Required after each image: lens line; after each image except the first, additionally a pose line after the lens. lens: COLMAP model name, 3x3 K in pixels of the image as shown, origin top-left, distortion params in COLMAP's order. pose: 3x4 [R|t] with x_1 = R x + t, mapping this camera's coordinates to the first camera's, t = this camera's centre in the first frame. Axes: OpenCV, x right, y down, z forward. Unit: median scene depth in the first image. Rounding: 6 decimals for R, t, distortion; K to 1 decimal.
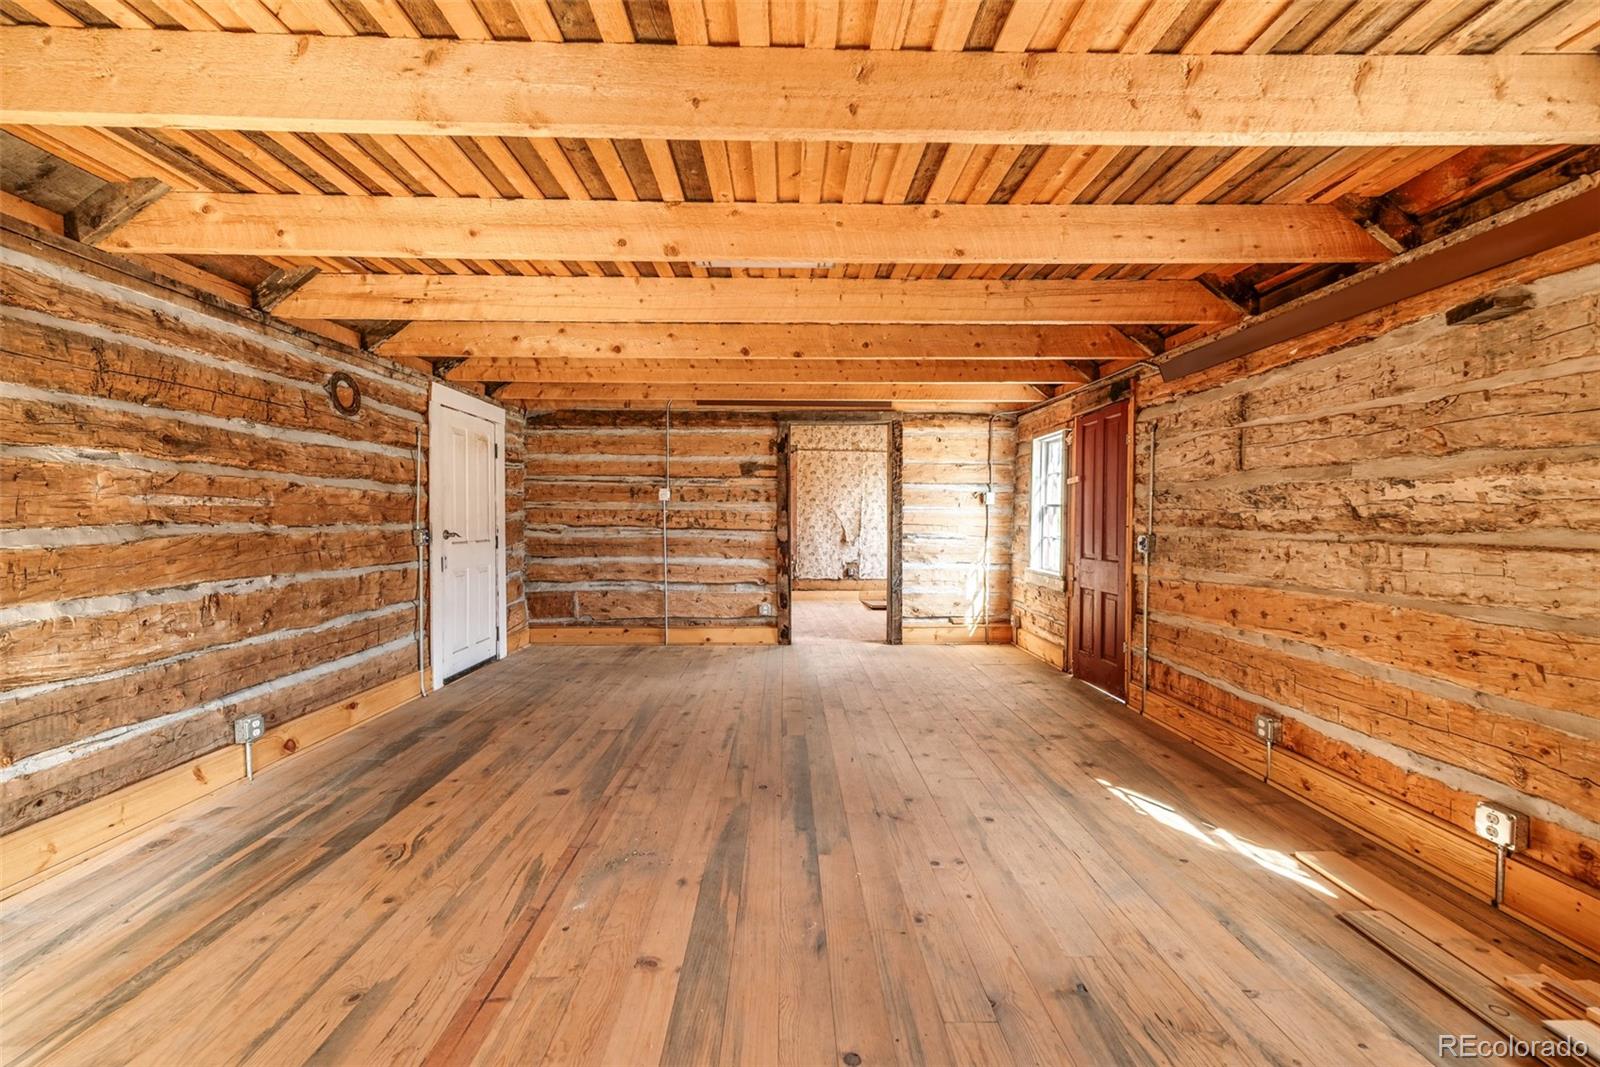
lens RADIAL K [[698.7, 0, 803.0], [0, 698.7, 530.9], [0, 0, 1]] dist [0.004693, 0.001222]
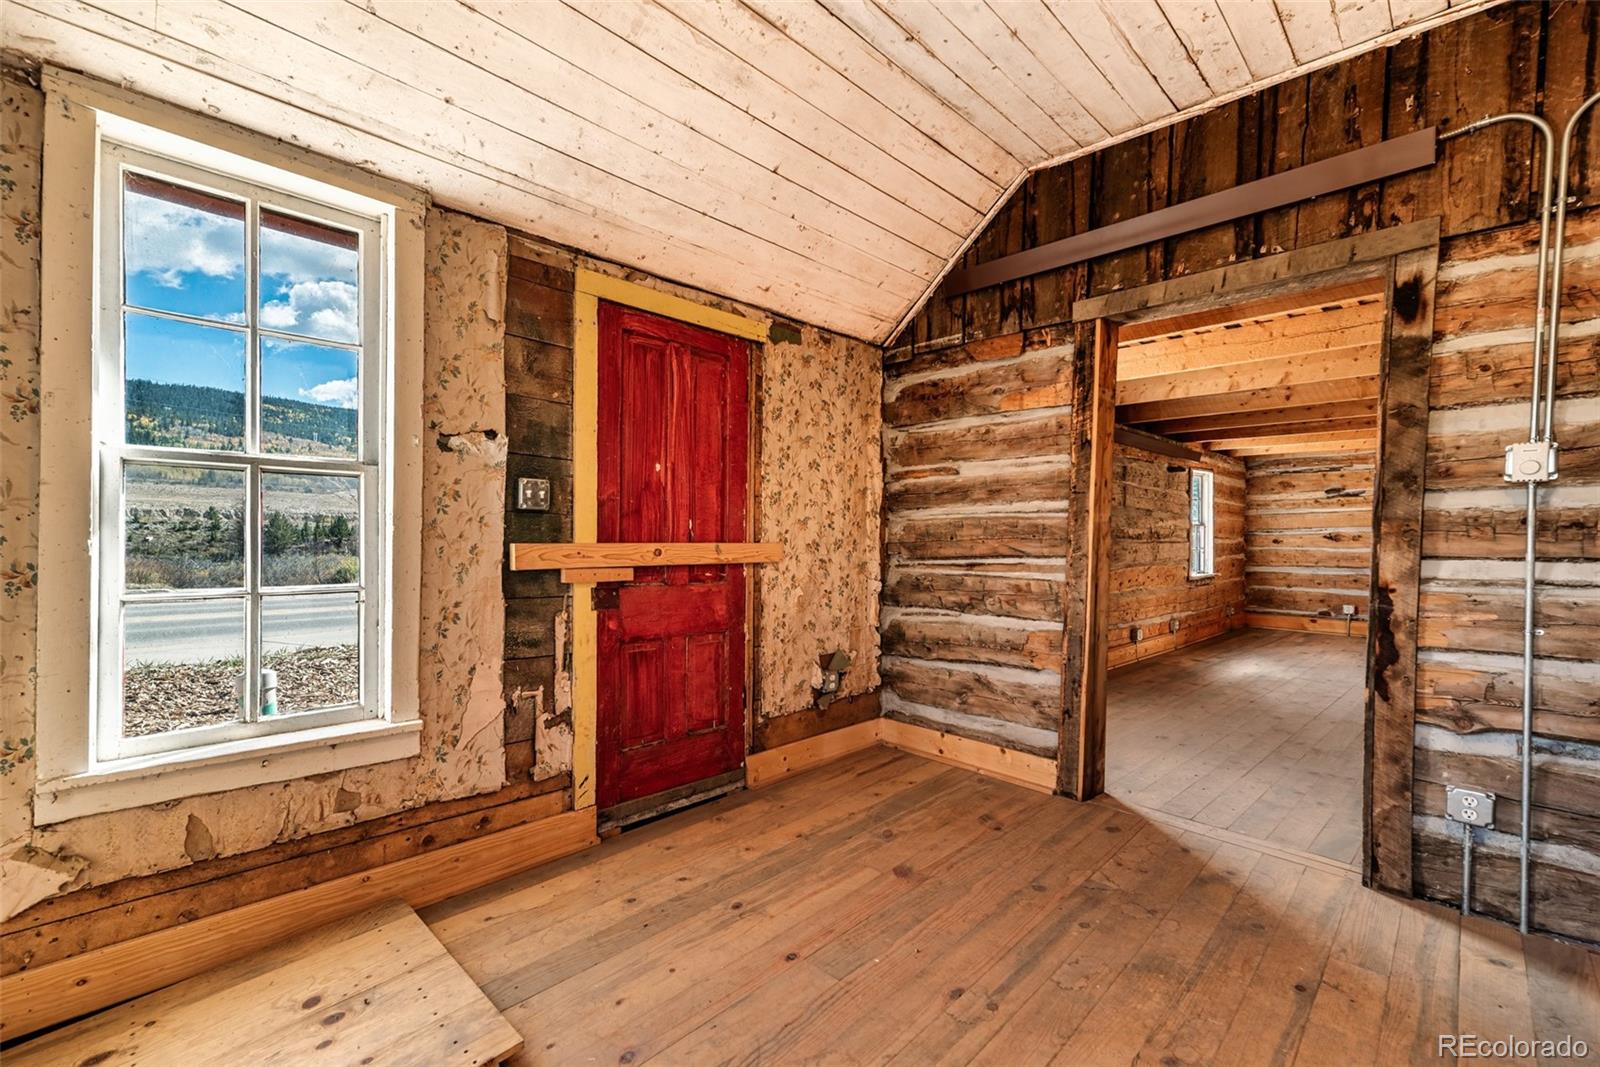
lens RADIAL K [[698.7, 0, 801.8], [0, 698.7, 548.1], [0, 0, 1]] dist [0.004693, 0.001222]
pose [[-0.674539, -0.023483, 0.737866, -0.193723], [0.001910, 0.999435, 0.033553, -0.044121], [-0.738237, 0.024042, -0.674113, 3.224625]]
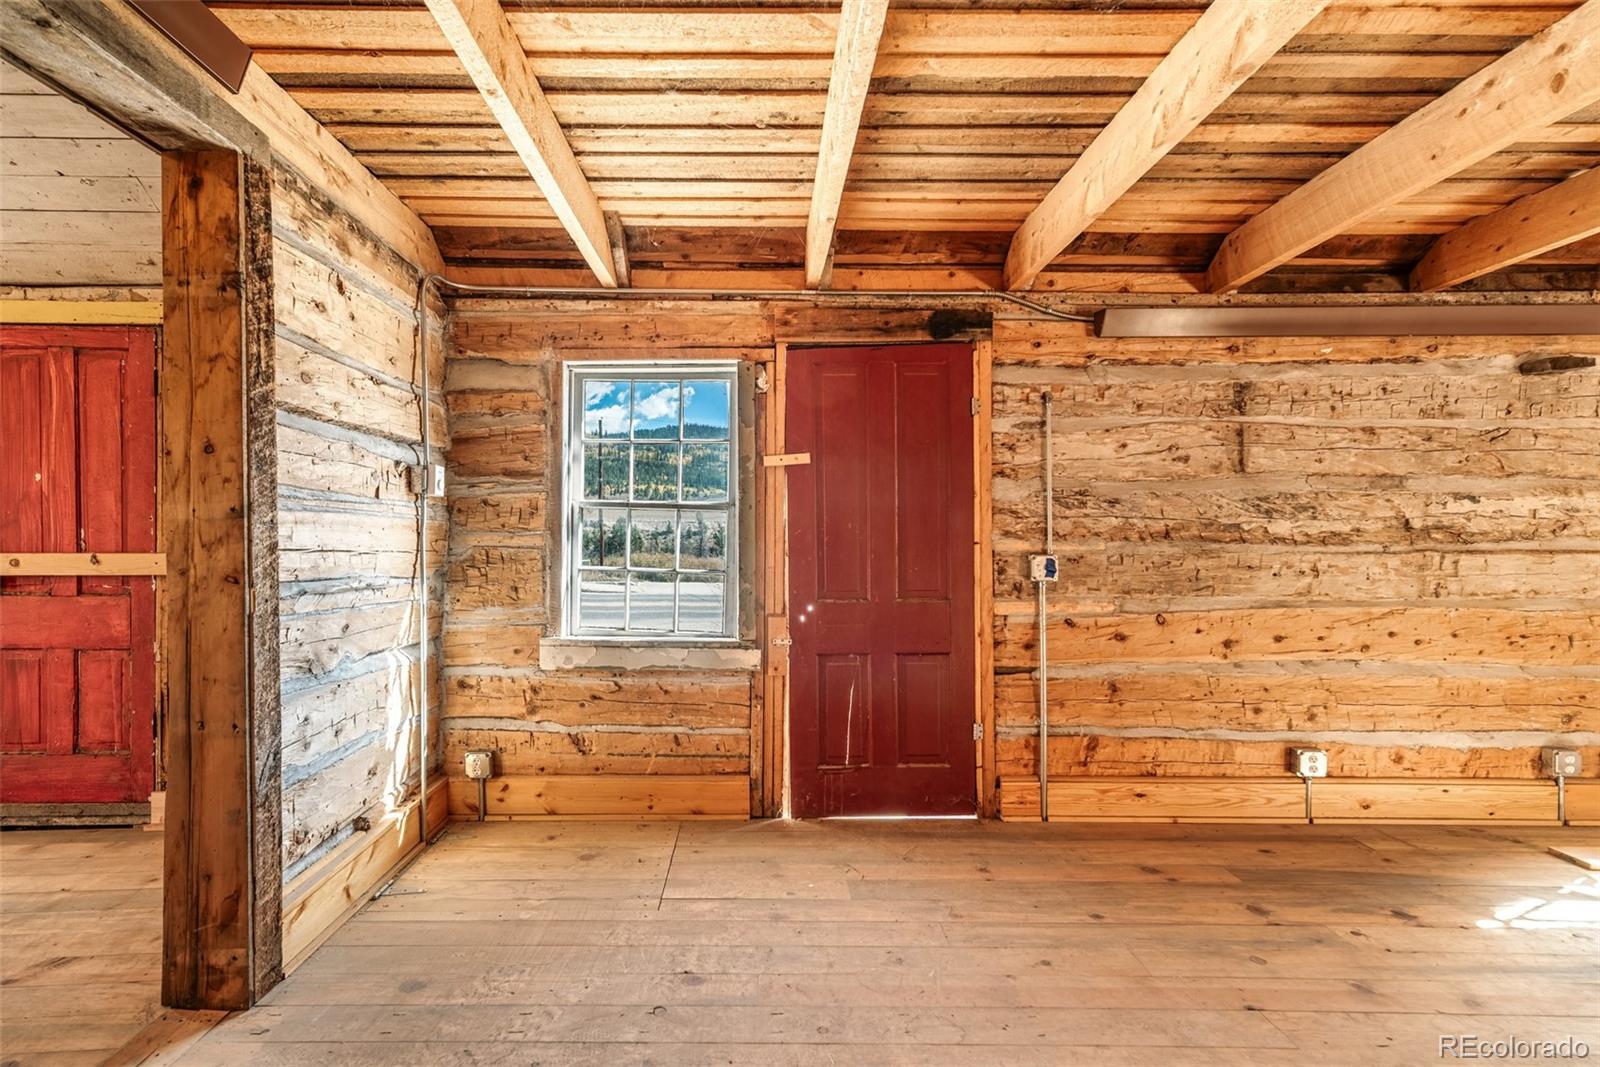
lens RADIAL K [[698.7, 0, 772.3], [0, 698.7, 554.4], [0, 0, 1]] dist [0.004693, 0.001222]
pose [[0.043825, -0.027314, 0.998666, -0.269149], [0.019016, 0.999468, 0.026502, -0.024016], [-0.998858, 0.017829, 0.044321, 1.700992]]
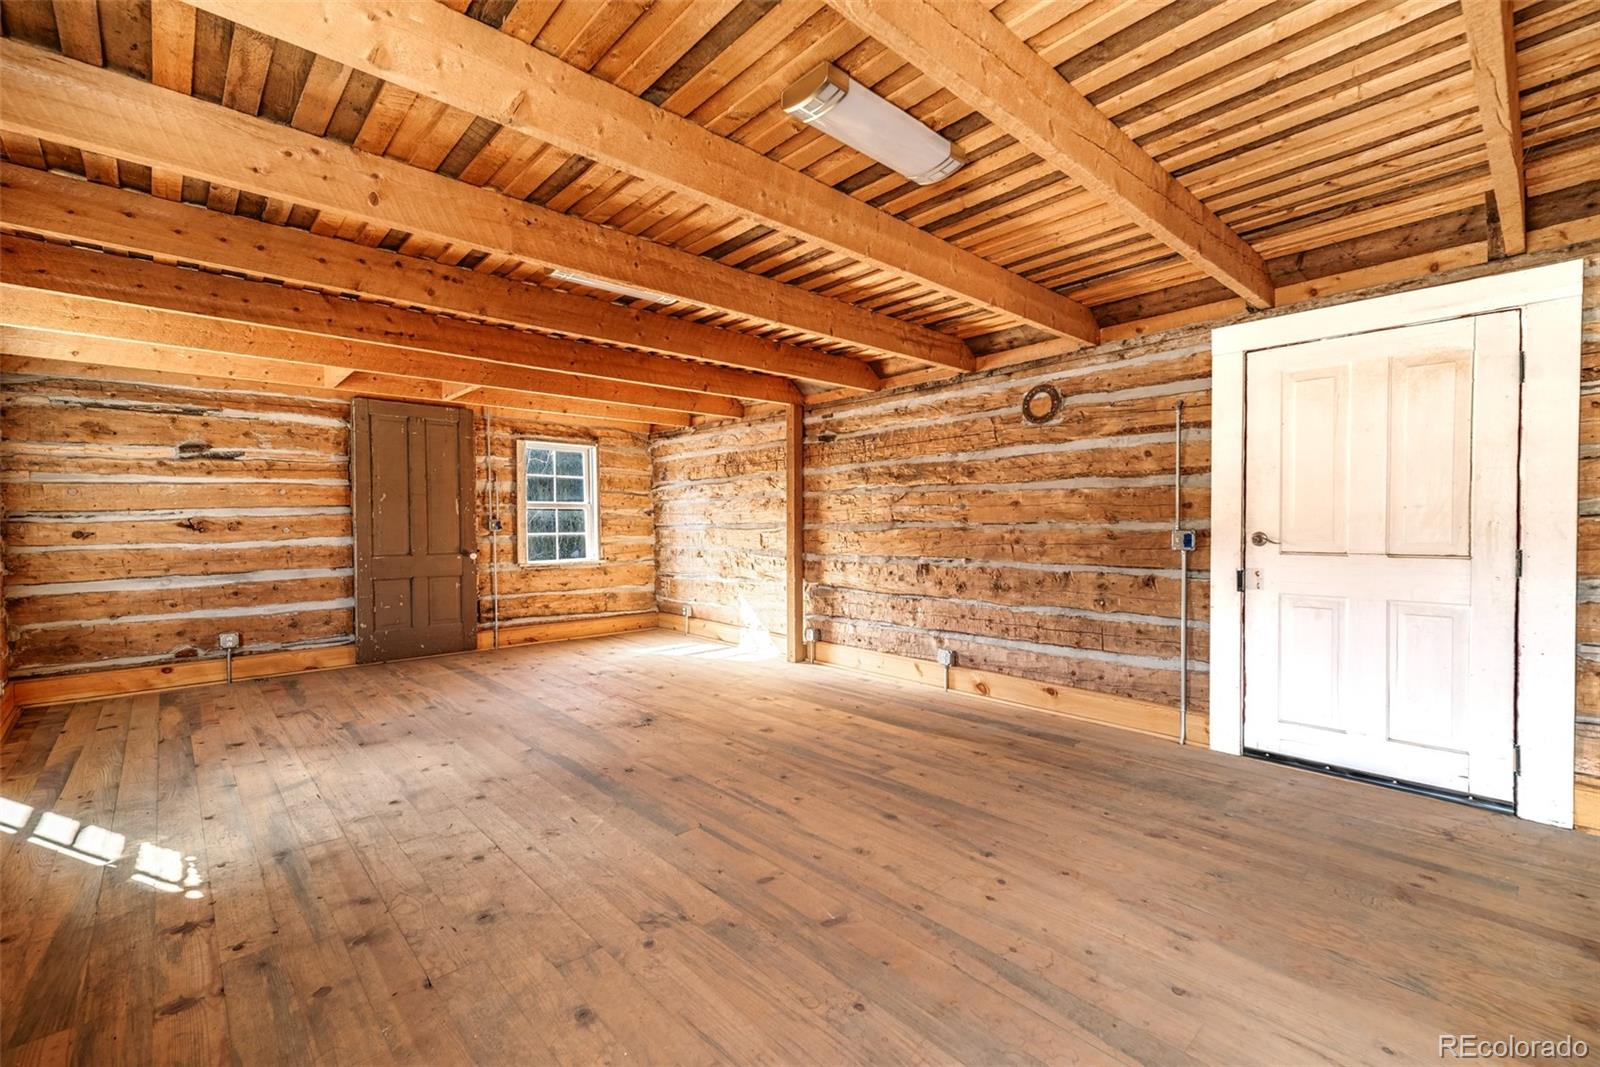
lens RADIAL K [[698.7, 0, 798.6], [0, 698.7, 531.3], [0, 0, 1]] dist [0.004693, 0.001222]
pose [[-0.759875, 0.012882, -0.649941, 0.438348], [-0.006022, 0.999621, 0.026854, -0.028458], [0.650041, 0.024320, -0.759510, 1.983230]]
